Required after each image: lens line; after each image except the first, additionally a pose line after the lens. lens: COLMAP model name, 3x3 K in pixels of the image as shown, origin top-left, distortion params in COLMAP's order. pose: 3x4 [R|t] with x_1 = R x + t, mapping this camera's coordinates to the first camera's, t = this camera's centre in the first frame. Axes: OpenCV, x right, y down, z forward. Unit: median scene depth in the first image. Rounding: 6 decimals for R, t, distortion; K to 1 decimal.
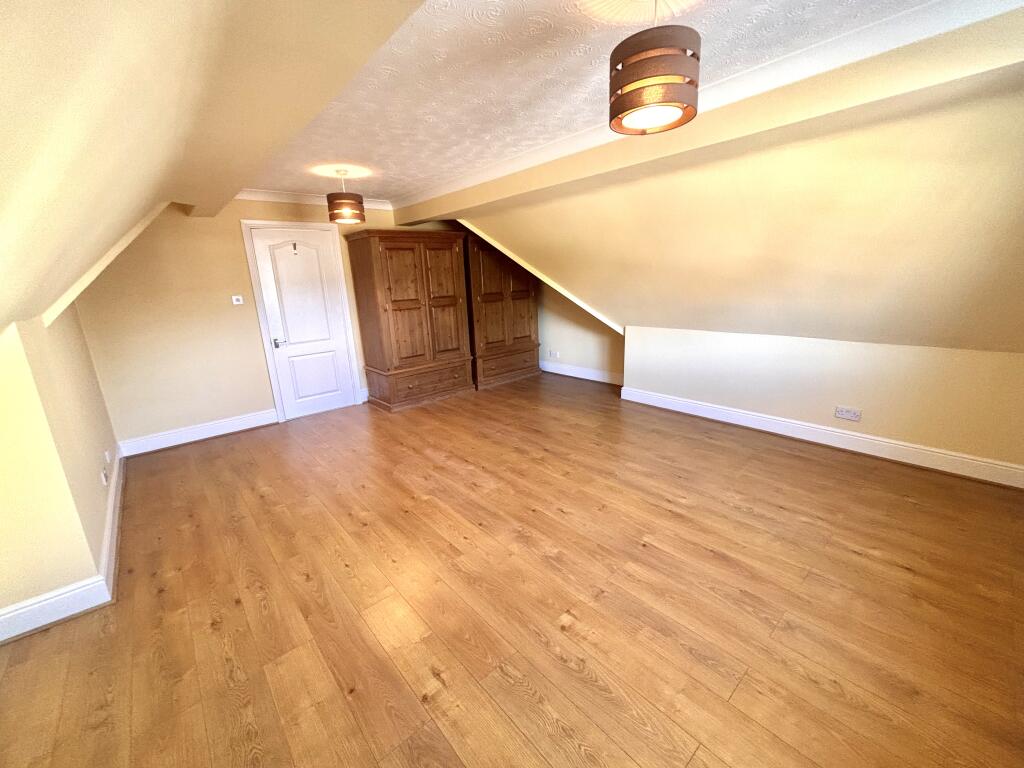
lens RADIAL K [[415.8, 0, 510.3], [0, 415.8, 384.5], [0, 0, 1]] dist [0.010524, -0.000182]
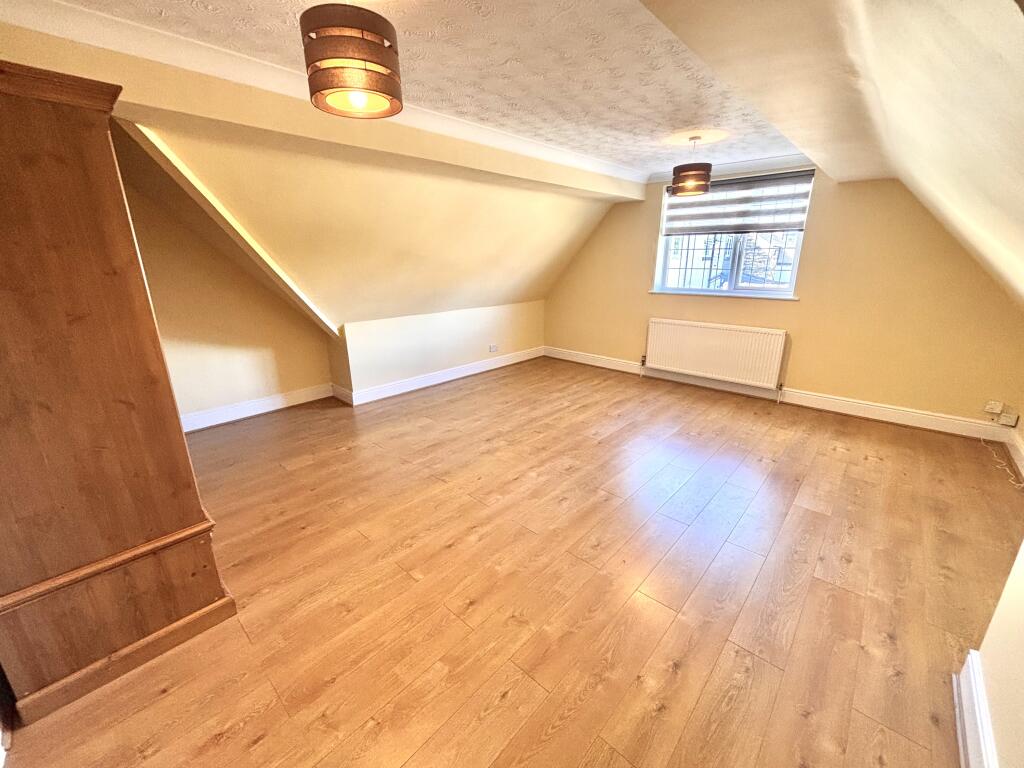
lens RADIAL K [[415.8, 0, 511.0], [0, 415.8, 381.6], [0, 0, 1]] dist [0.010524, -0.000182]
pose [[-0.111270, -0.240040, 0.964365, -0.982731], [0.263951, 0.928399, 0.261543, -0.252306], [-0.958097, 0.283647, -0.039944, 1.109853]]
